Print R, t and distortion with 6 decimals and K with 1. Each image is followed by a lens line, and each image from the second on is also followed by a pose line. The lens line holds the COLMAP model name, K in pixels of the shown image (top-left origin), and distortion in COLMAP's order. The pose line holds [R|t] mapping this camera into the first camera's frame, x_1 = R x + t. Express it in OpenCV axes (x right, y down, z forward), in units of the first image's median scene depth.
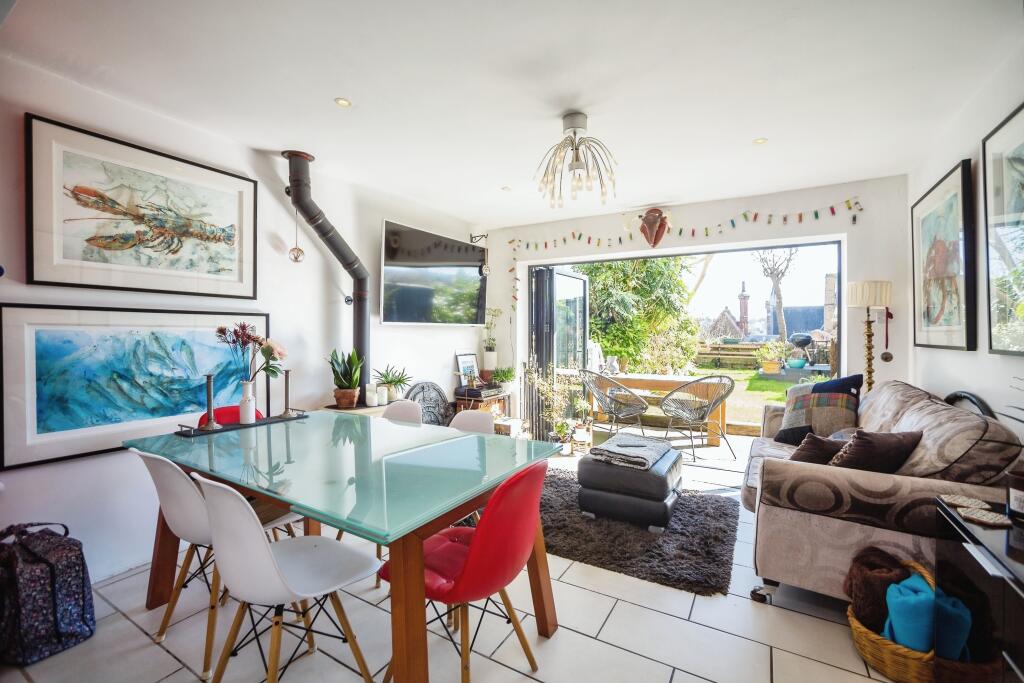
lens RADIAL K [[437.3, 0, 507.2], [0, 437.3, 325.8], [0, 0, 1]] dist [0.002812, 0.001285]
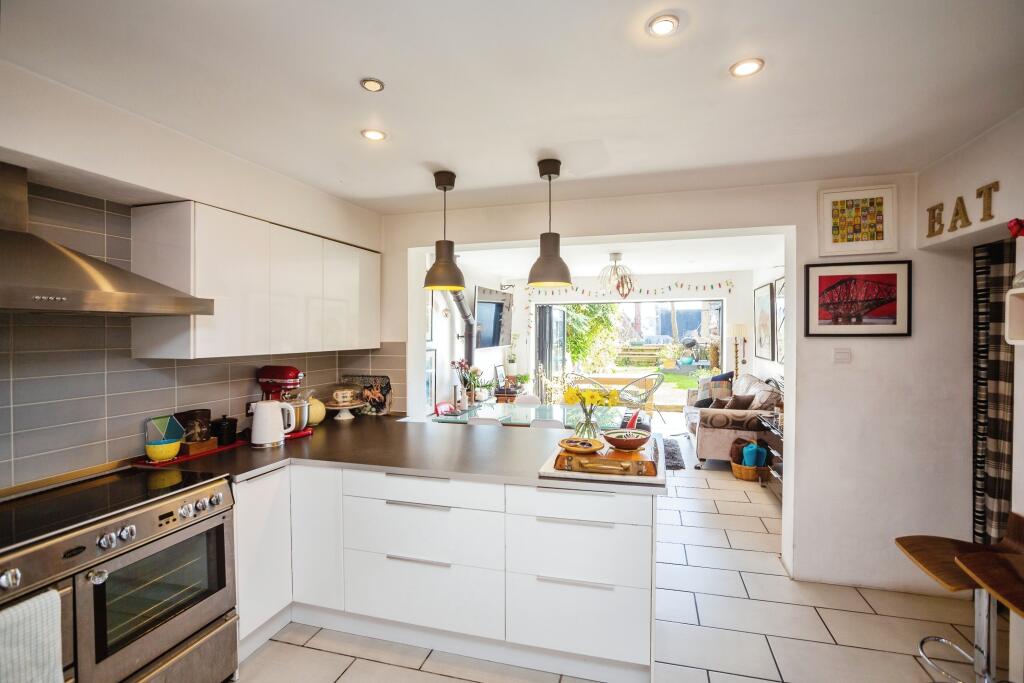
lens RADIAL K [[437.3, 0, 512.8], [0, 437.3, 339.6], [0, 0, 1]] dist [0.002812, 0.001285]
pose [[0.974630, -0.022514, 0.222686, -0.601313], [0.016244, 0.999419, 0.029947, -0.107132], [-0.223231, -0.025570, 0.974430, -0.704580]]
